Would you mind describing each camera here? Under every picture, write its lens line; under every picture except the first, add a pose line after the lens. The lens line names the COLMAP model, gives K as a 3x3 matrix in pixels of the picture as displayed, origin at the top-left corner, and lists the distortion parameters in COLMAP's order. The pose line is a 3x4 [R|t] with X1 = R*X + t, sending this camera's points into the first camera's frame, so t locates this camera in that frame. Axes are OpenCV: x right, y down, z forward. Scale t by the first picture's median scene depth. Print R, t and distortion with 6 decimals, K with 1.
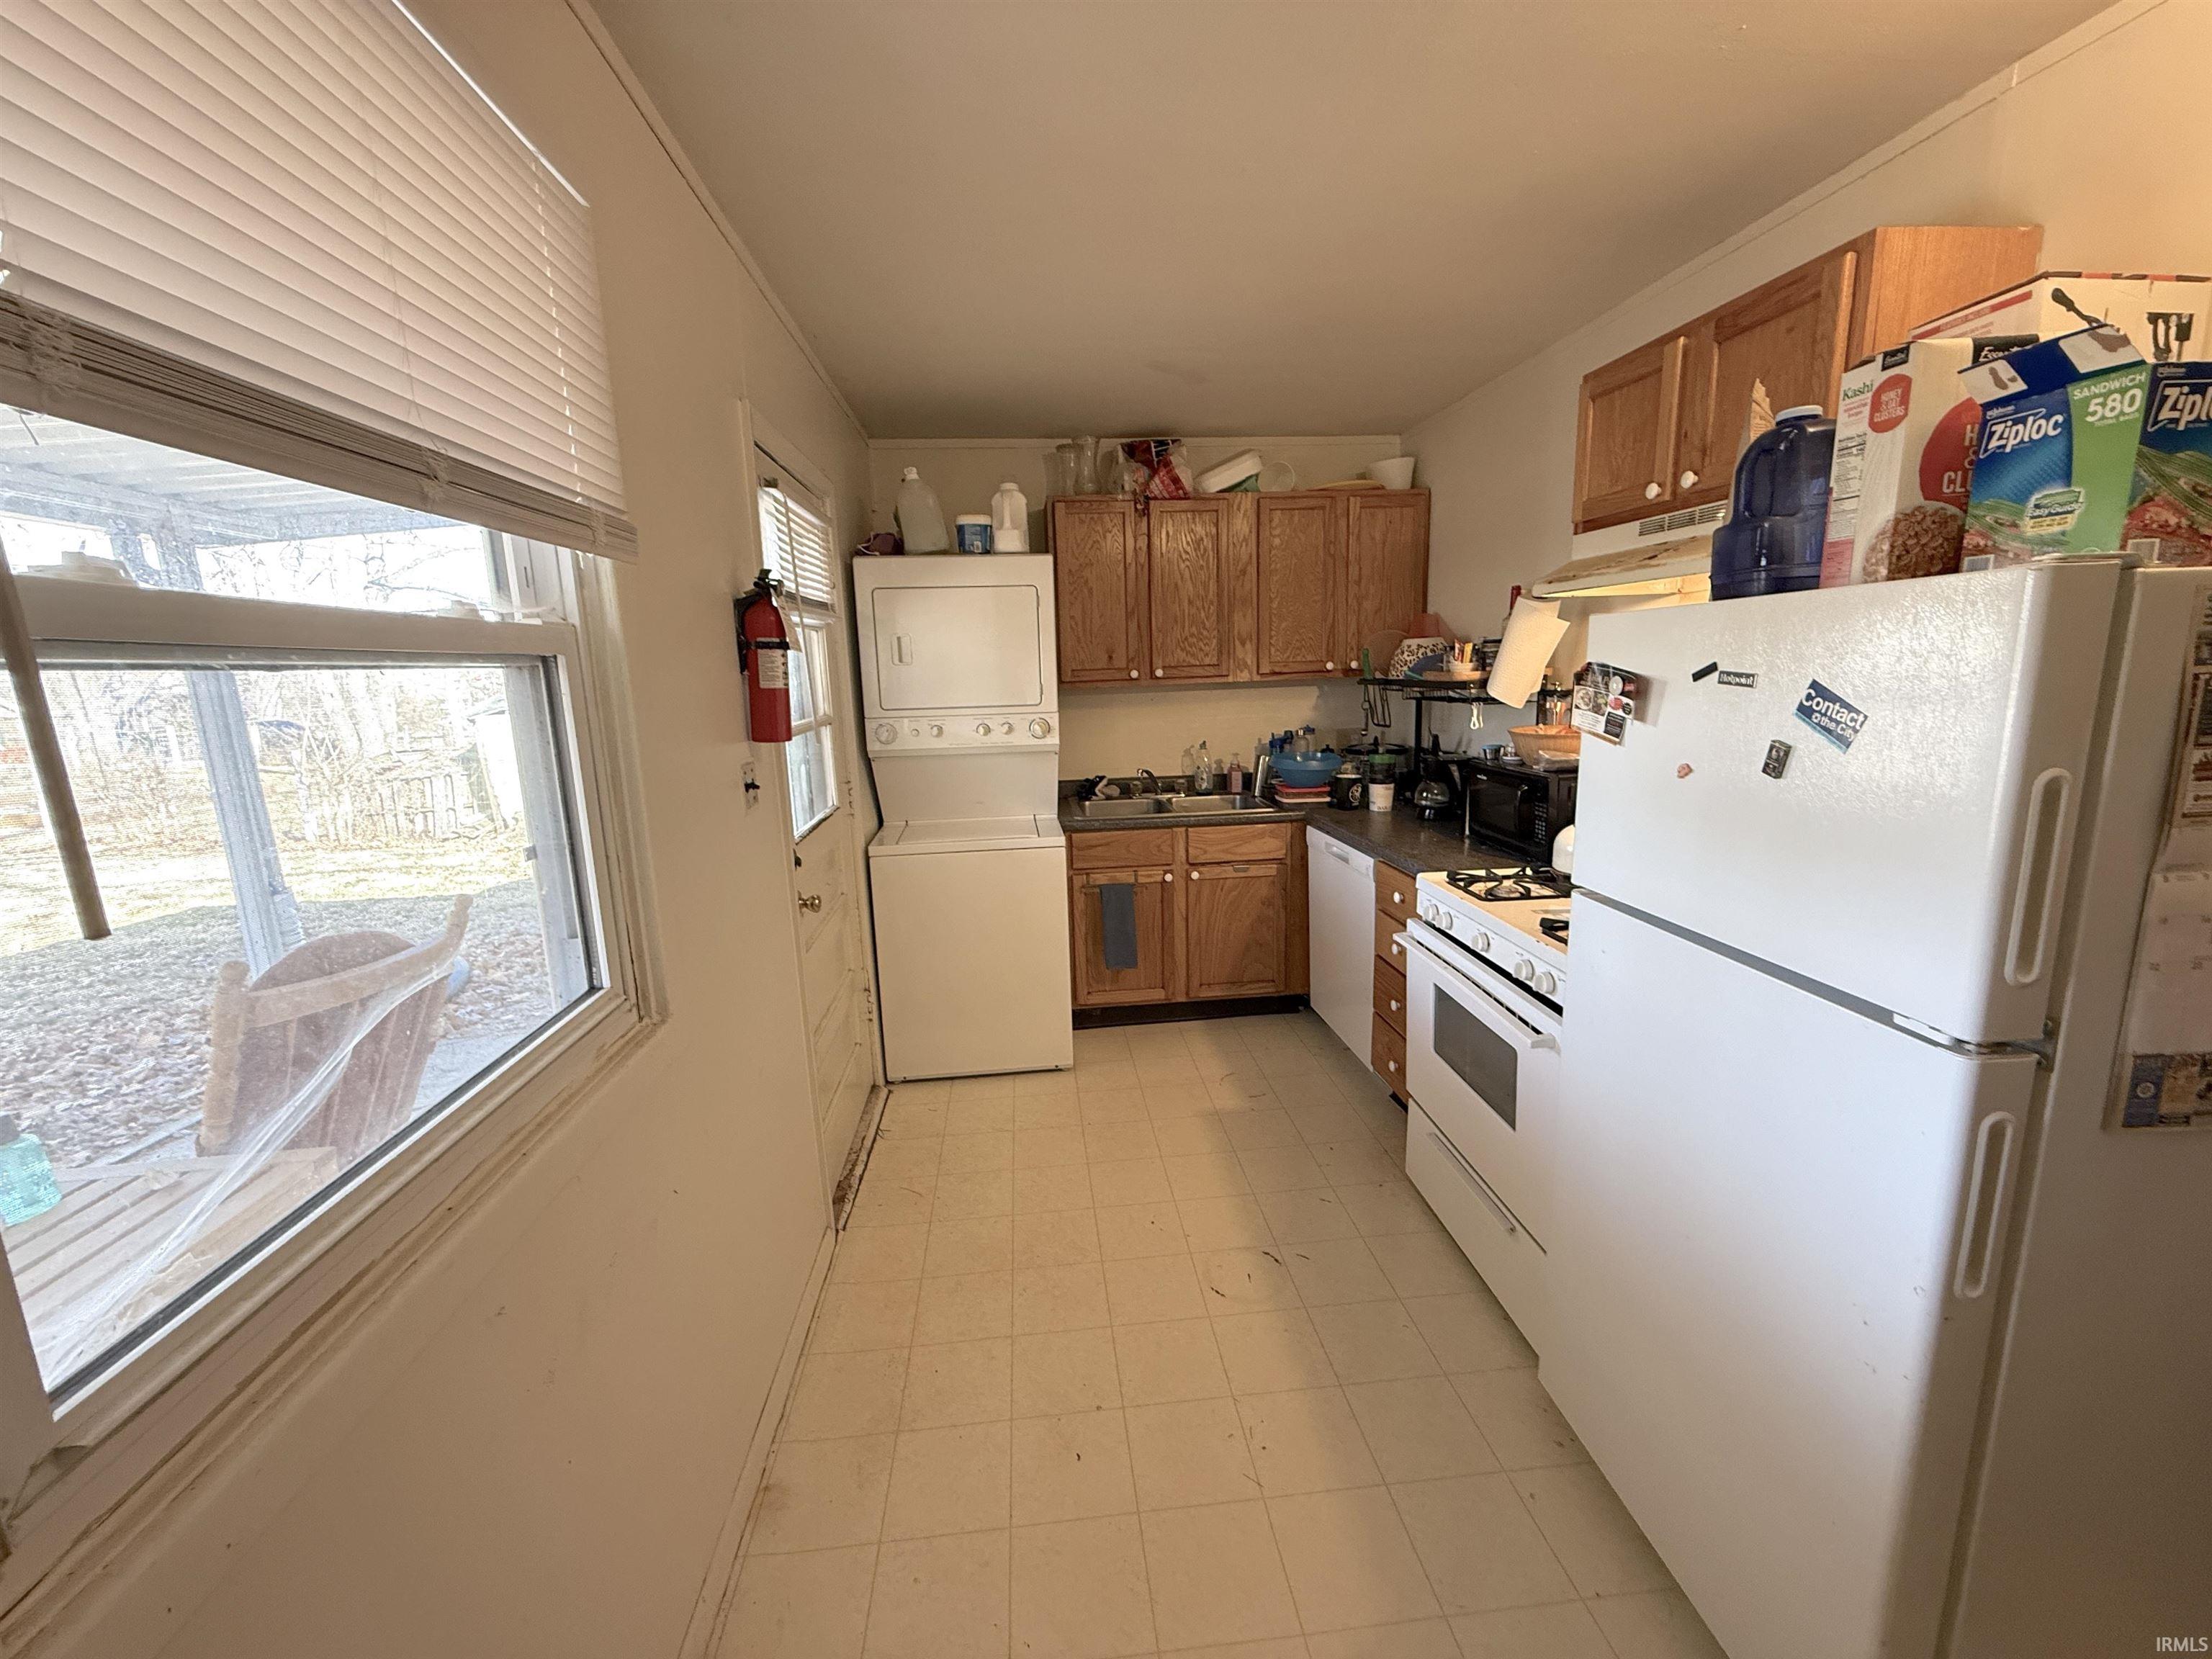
lens RADIAL K [[867.8, 0, 1106.3], [0, 867.8, 825.8], [0, 0, 1]] dist [0.000068, -0.000204]
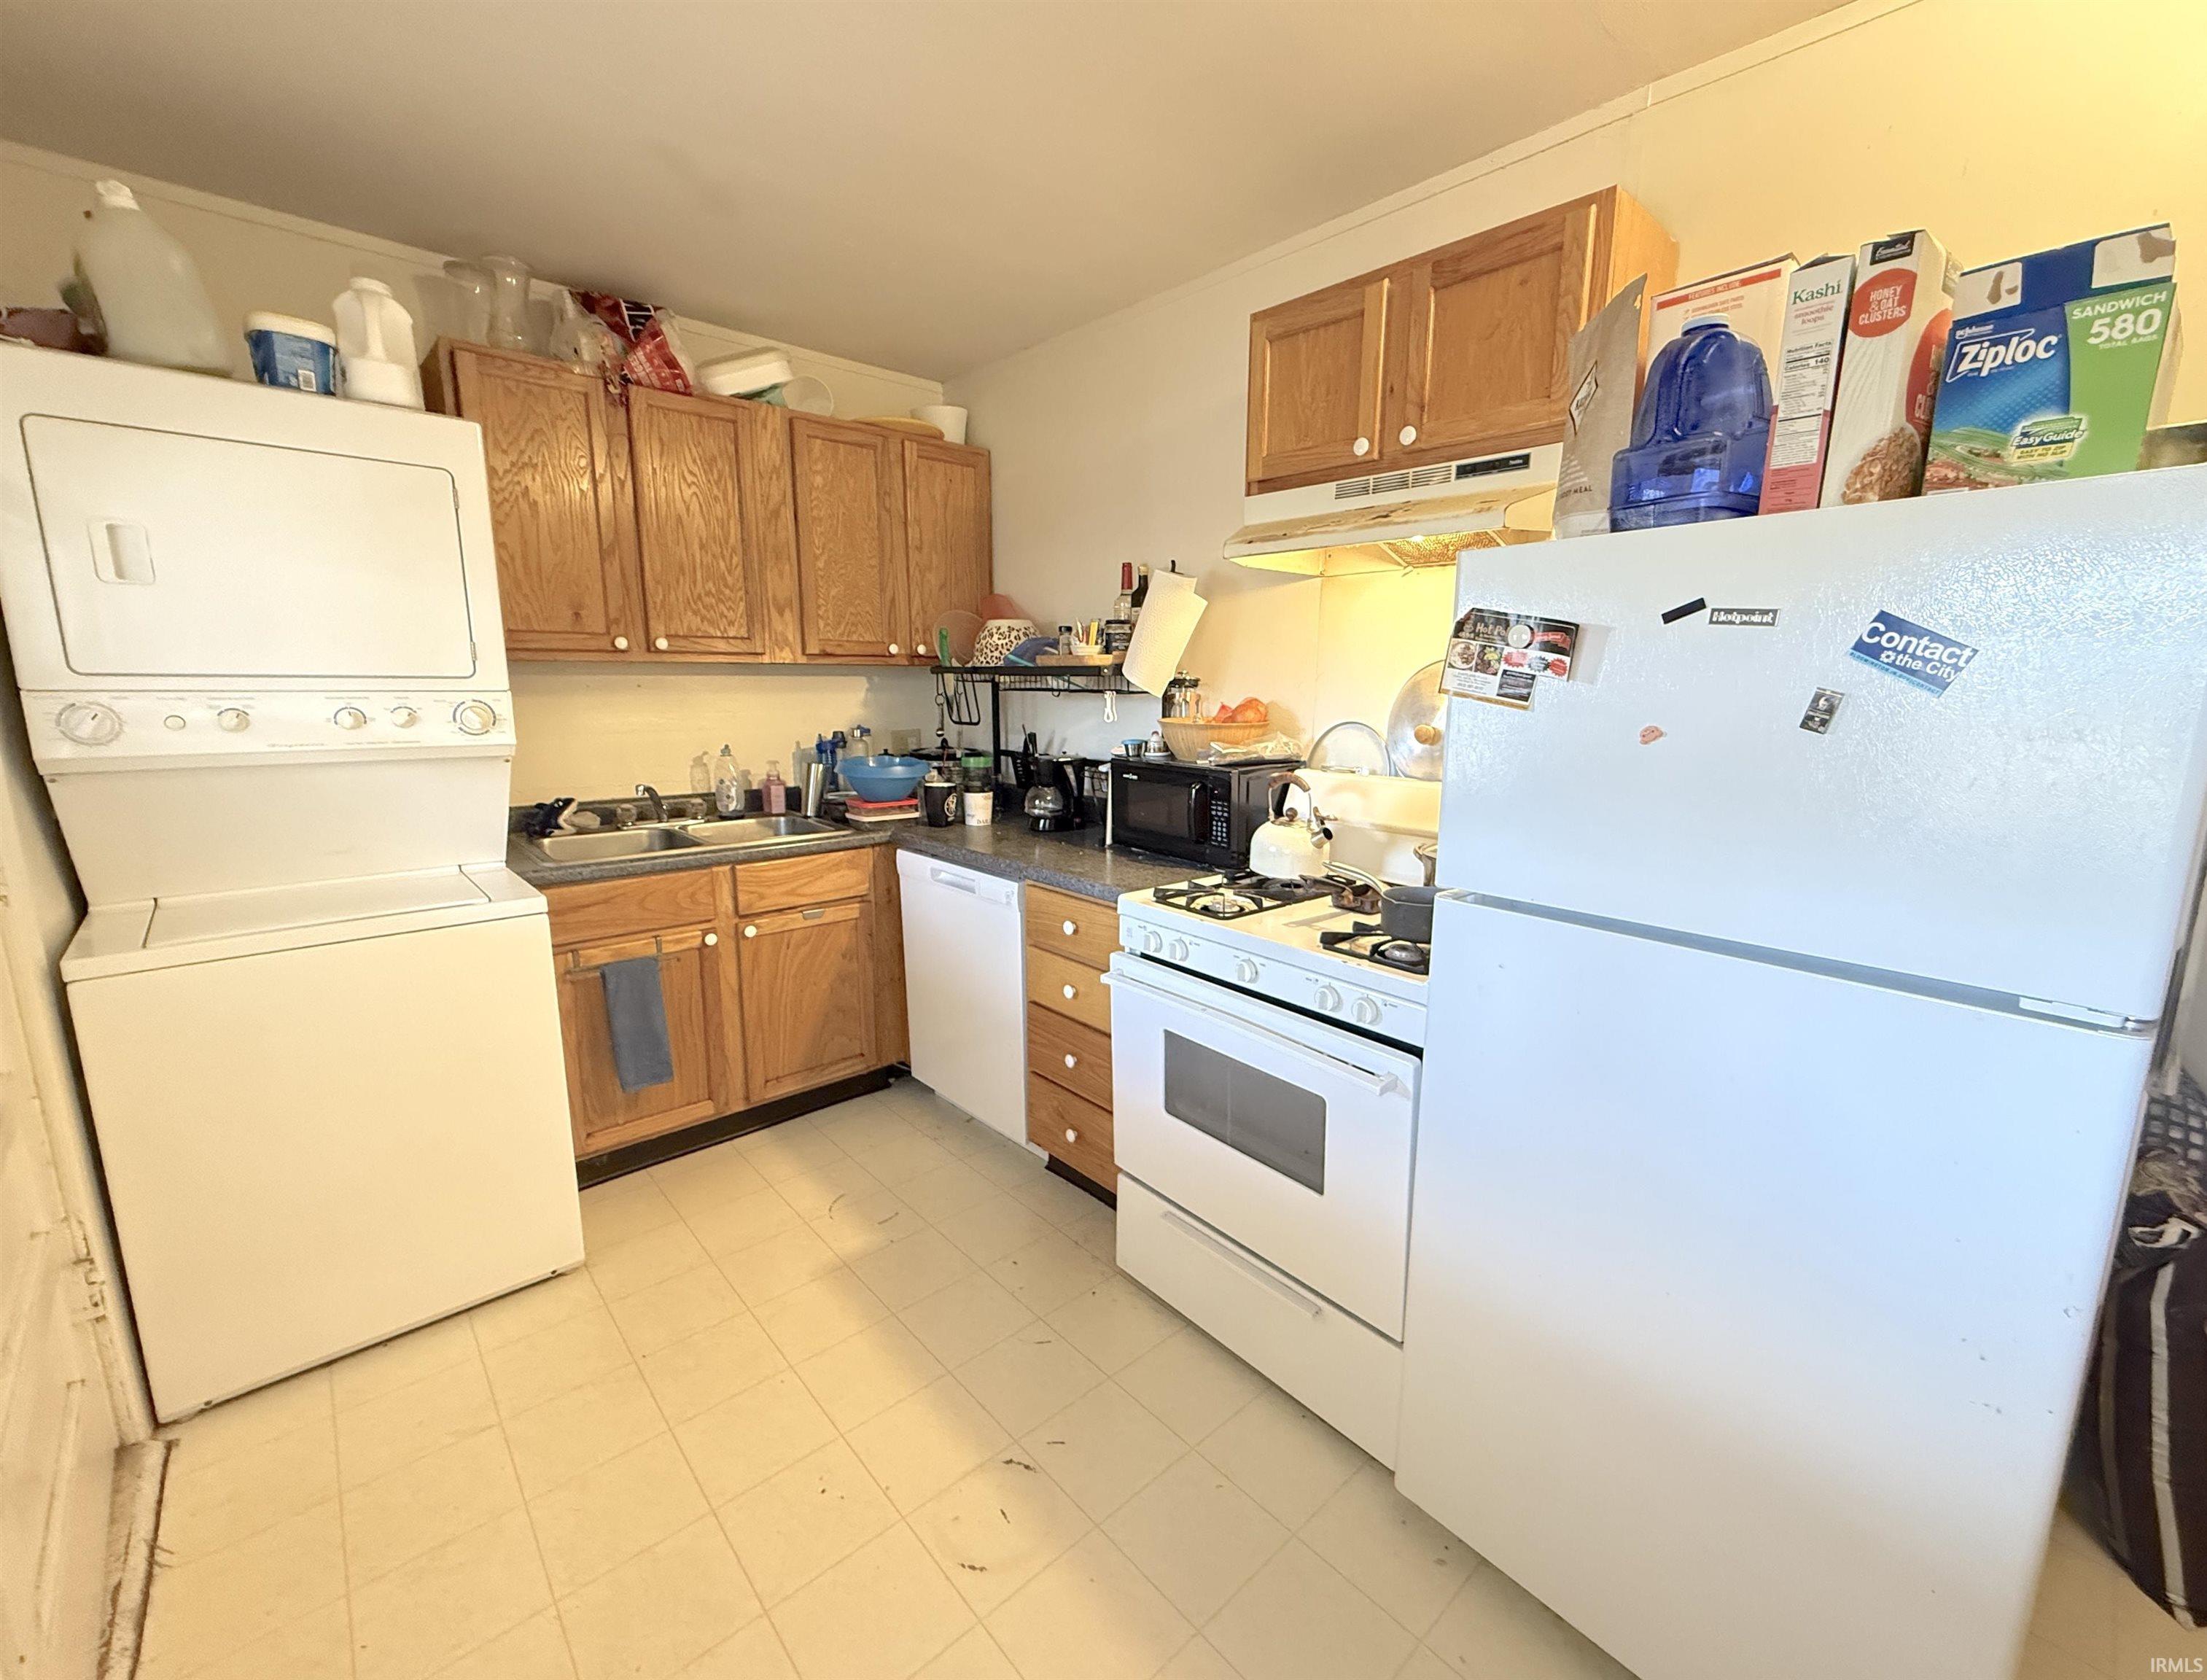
lens RADIAL K [[889.3, 0, 1110.2], [0, 889.3, 846.1], [0, 0, 1]] dist [0.001673, -0.000471]
pose [[0.797152, -0.071895, 0.599483, -0.106730], [0.074370, 0.997016, 0.020678, -0.006057], [-0.599181, 0.028100, 0.800120, 0.274357]]
